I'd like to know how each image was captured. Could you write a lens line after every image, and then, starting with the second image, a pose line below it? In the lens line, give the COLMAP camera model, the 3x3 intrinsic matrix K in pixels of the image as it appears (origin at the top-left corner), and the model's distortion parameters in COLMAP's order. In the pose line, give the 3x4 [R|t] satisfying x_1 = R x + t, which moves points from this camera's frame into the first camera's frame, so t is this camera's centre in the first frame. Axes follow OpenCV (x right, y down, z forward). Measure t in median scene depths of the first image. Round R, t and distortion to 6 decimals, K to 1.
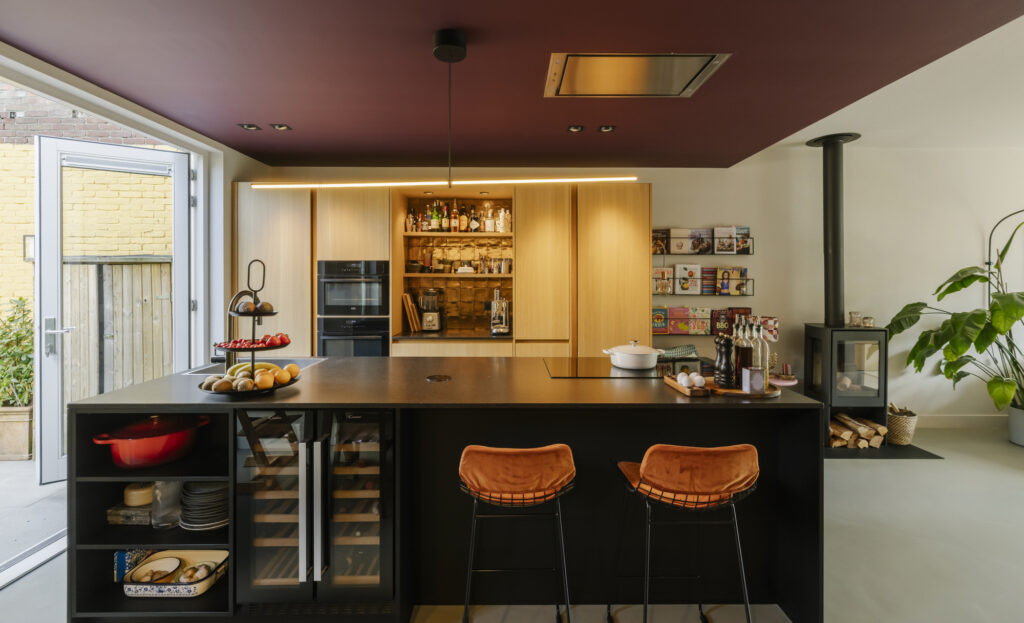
lens RADIAL K [[451.5, 0, 496.9], [0, 451.5, 277.0], [0, 0, 1]] dist [-0.001508, 0.000104]
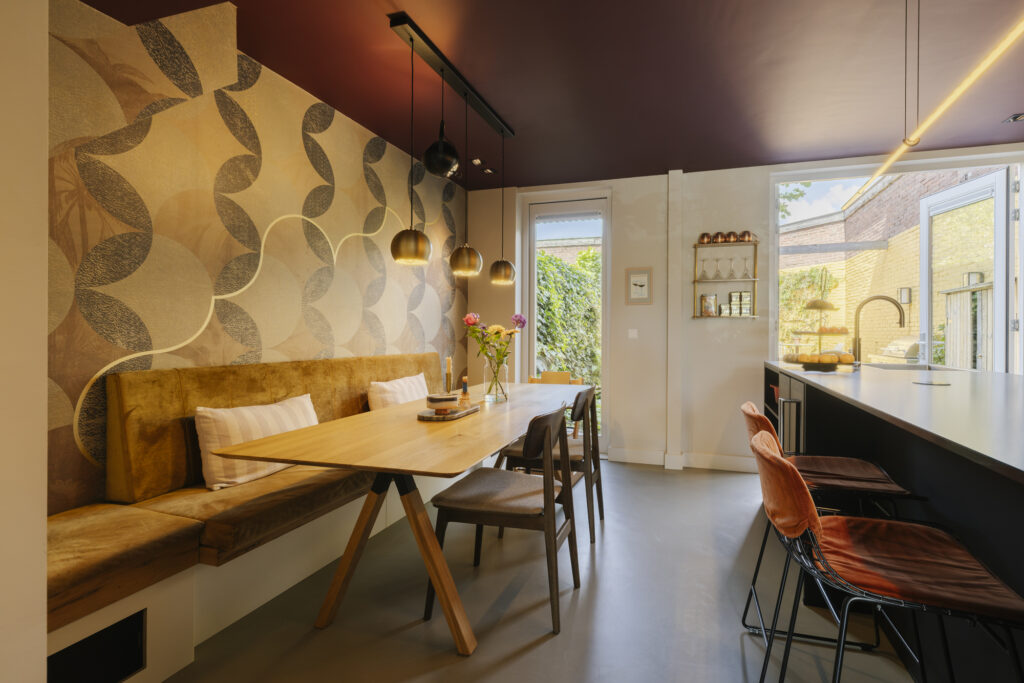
lens RADIAL K [[450.8, 0, 567.9], [0, 450.8, 336.9], [0, 0, 1]] dist [0.000792, 0.000435]
pose [[-0.283679, 0.008729, -0.958880, 0.428114], [-0.006376, 0.999919, 0.010989, 0.071488], [0.958898, 0.009231, -0.283600, 0.309560]]
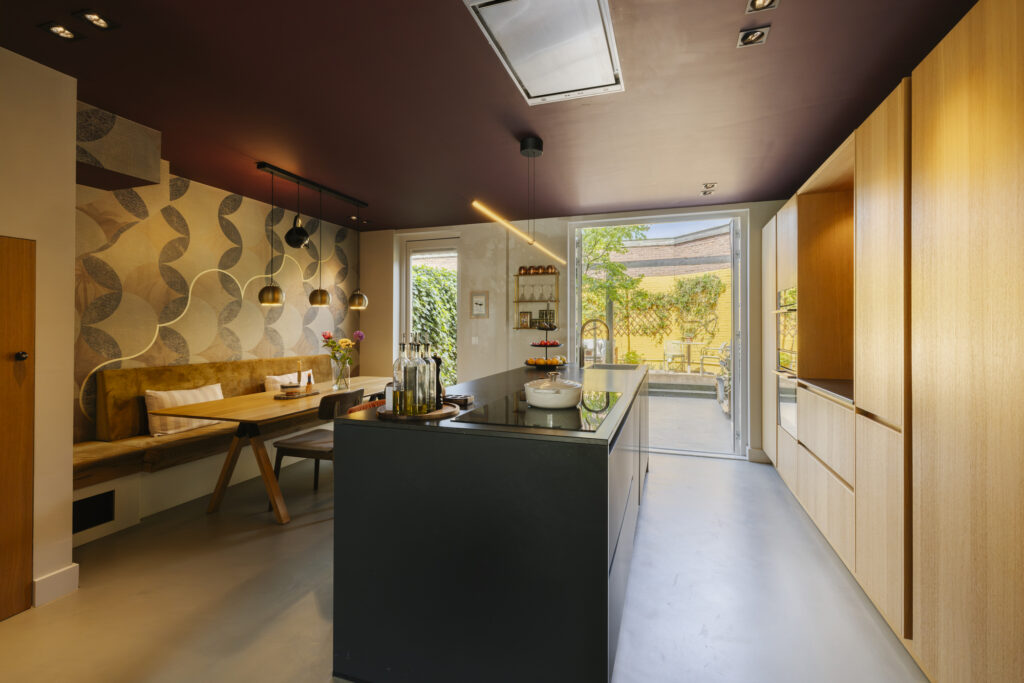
lens RADIAL K [[450.8, 0, 519.8], [0, 450.8, 326.4], [0, 0, 1]] dist [0.000792, 0.000435]
pose [[-0.326719, -0.001885, -0.945119, 0.639254], [-0.003114, 0.999995, -0.000918, 0.035201], [0.945116, 0.002643, -0.326724, 0.712176]]
